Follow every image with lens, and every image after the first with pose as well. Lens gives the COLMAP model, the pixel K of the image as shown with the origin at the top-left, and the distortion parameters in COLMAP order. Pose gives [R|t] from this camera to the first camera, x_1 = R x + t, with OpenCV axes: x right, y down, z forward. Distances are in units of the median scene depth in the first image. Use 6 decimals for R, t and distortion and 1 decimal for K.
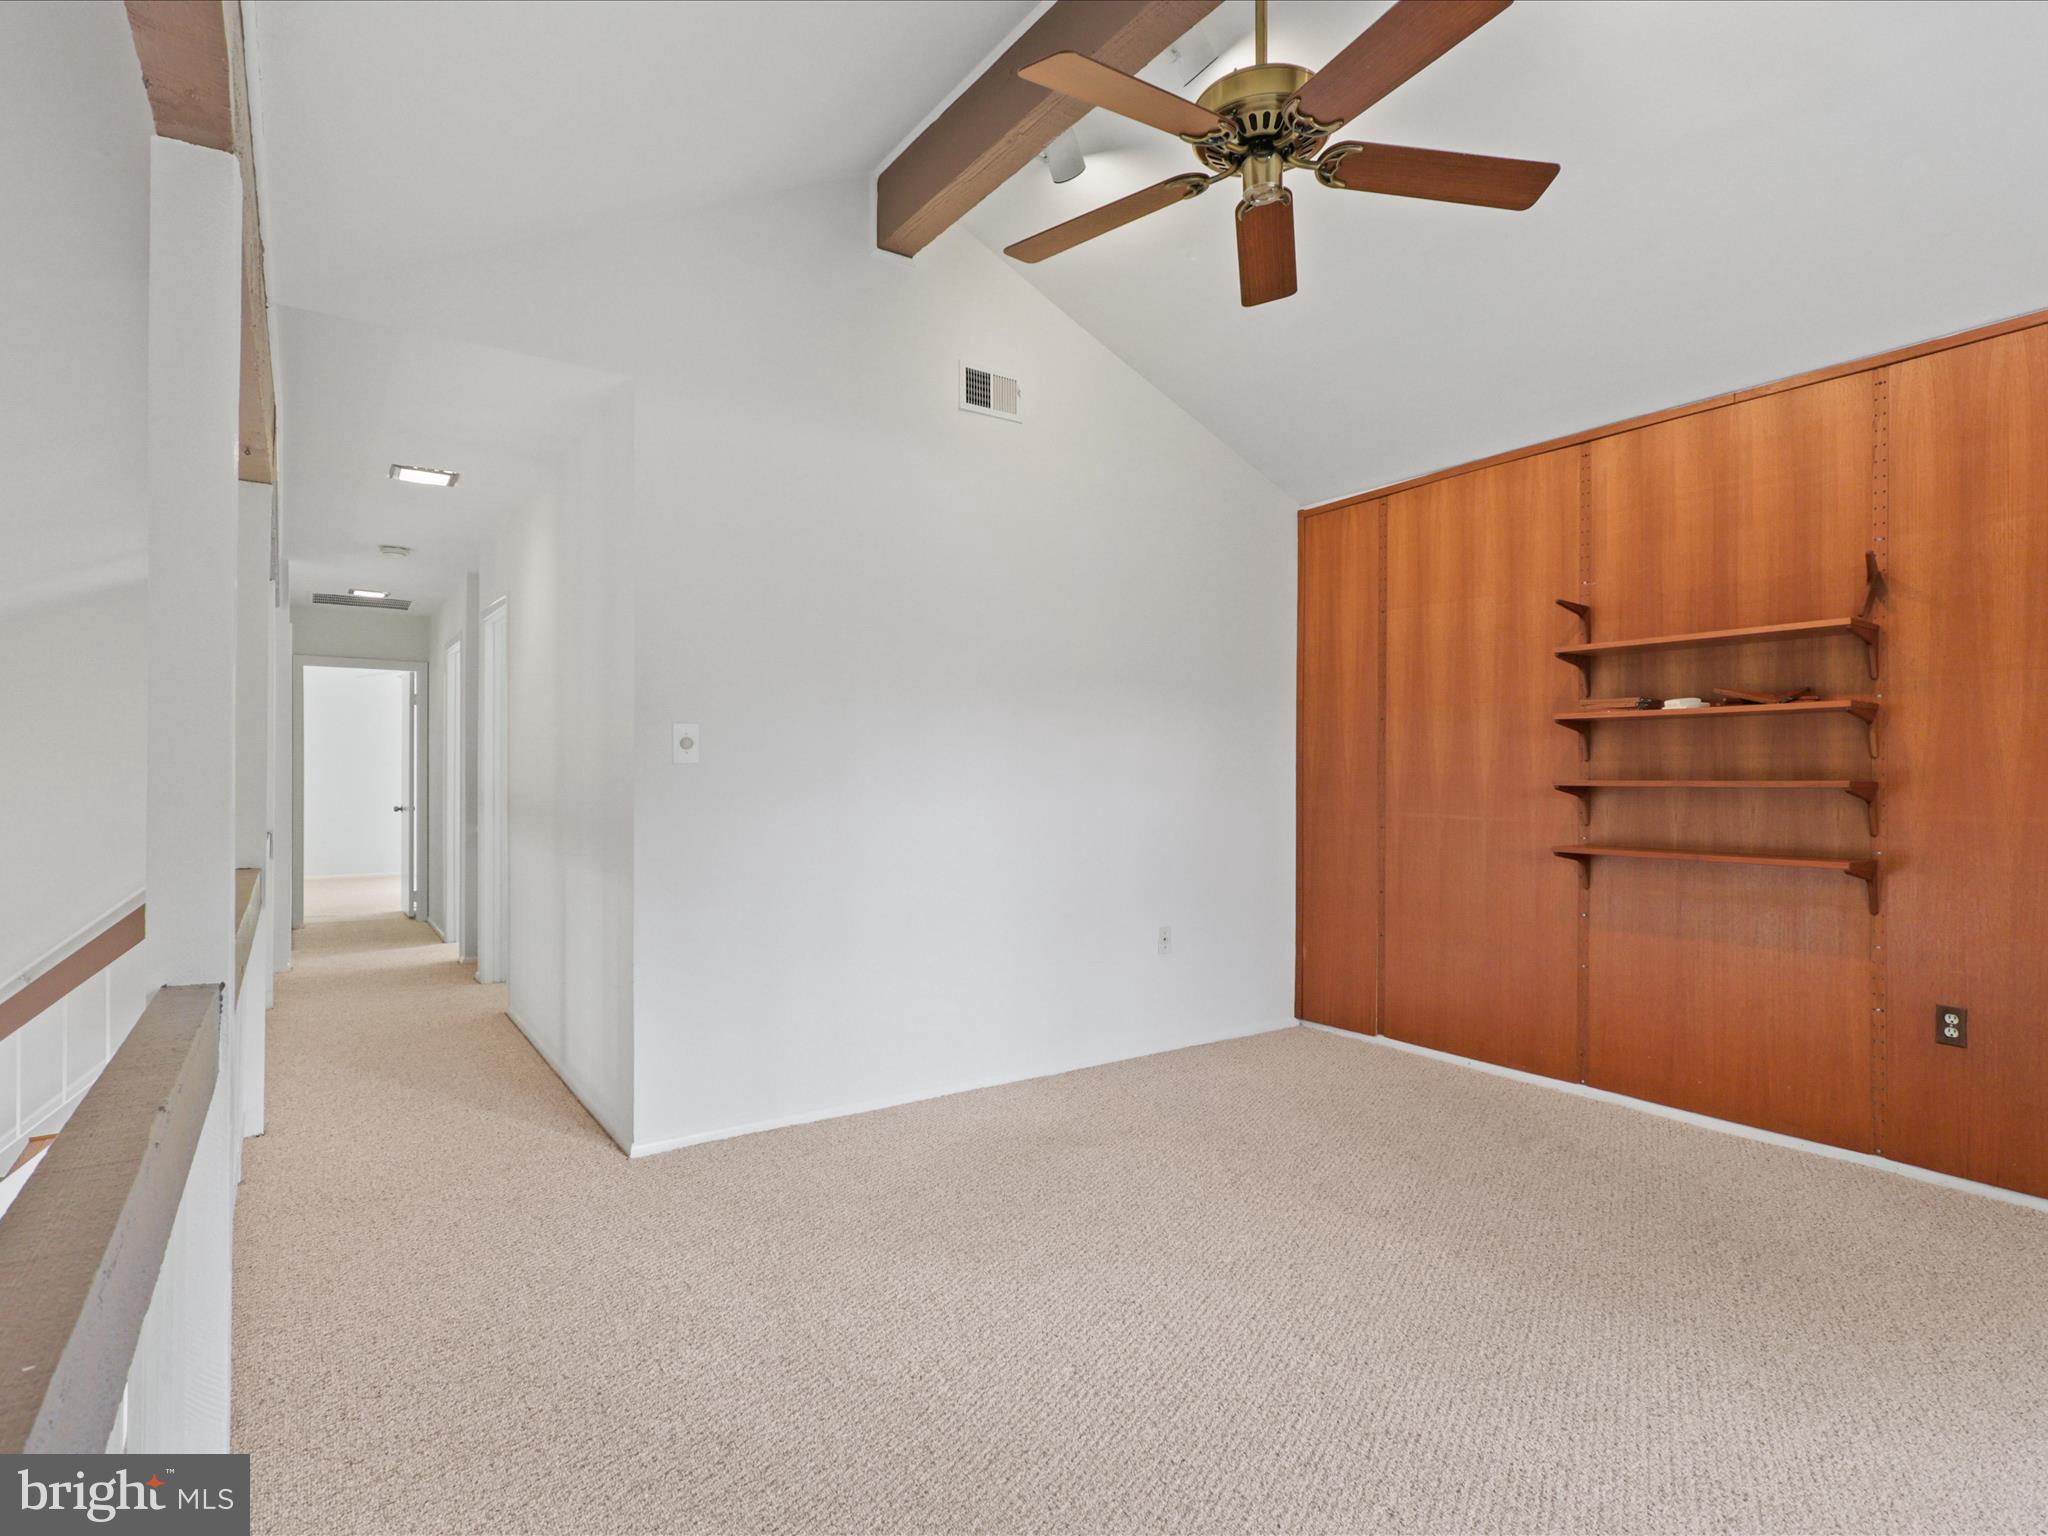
lens RADIAL K [[1076.3, 0, 1025.4], [0, 1076.3, 769.5], [0, 0, 1]] dist [-0.004367, 0.002088]
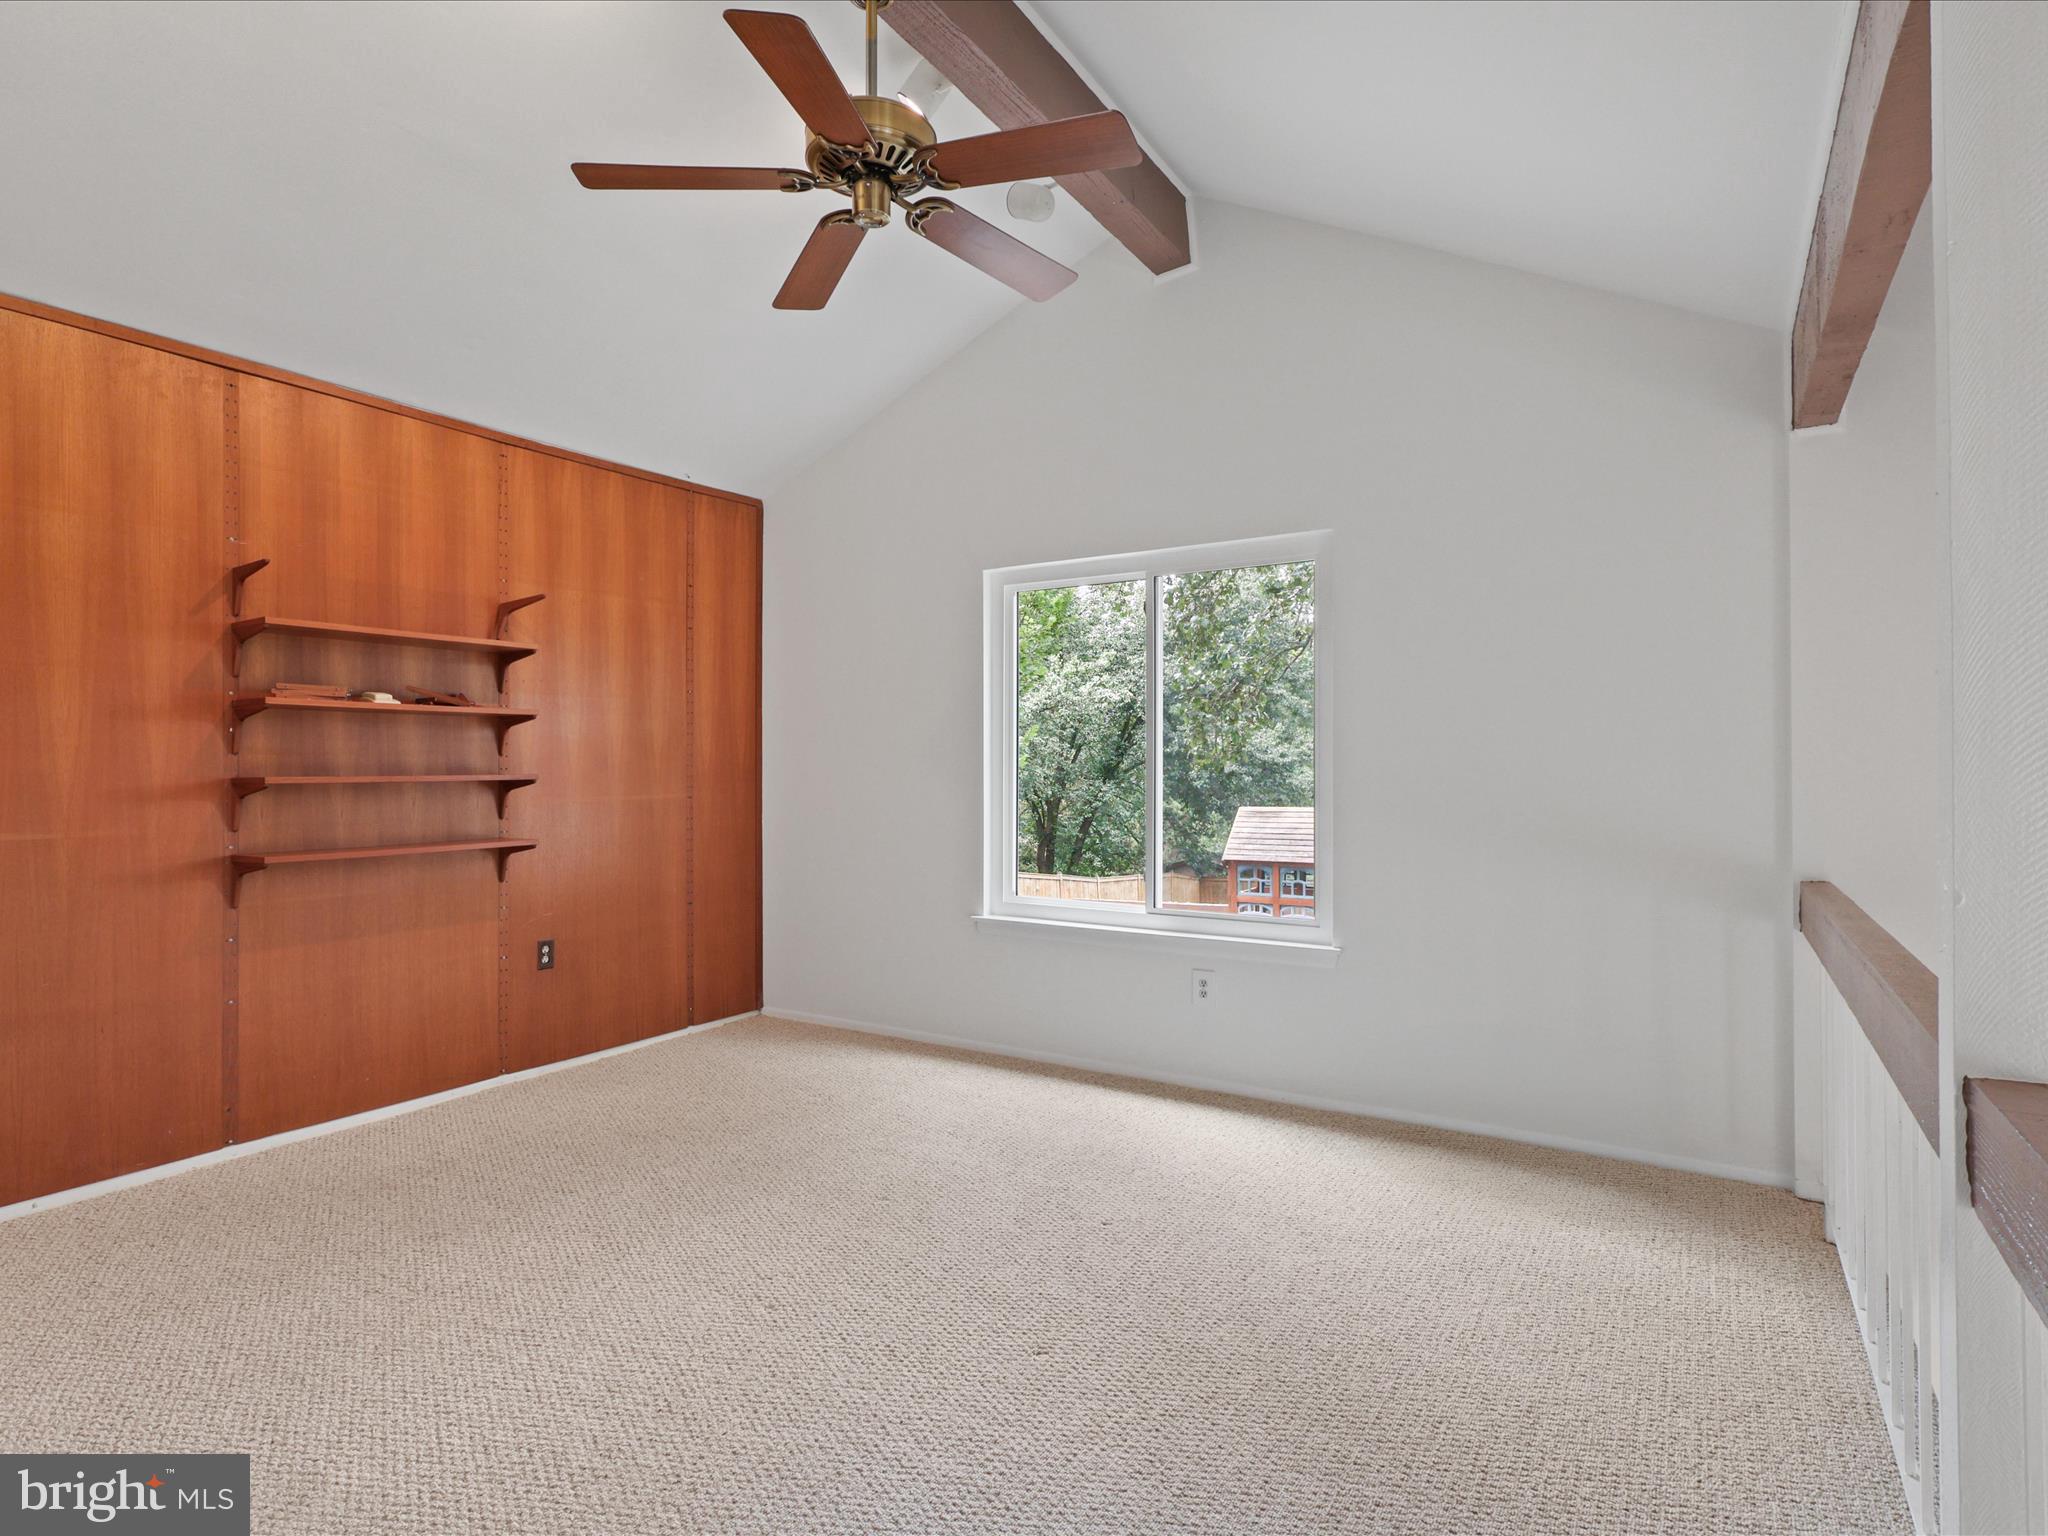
lens RADIAL K [[1076.3, 0, 1025.9], [0, 1076.3, 762.6], [0, 0, 1]] dist [-0.004367, 0.002088]
pose [[-0.409255, 0.000562, 0.912420, -0.532361], [-0.004209, 0.999988, -0.002504, -0.002164], [-0.912410, -0.004865, -0.409248, 0.856181]]
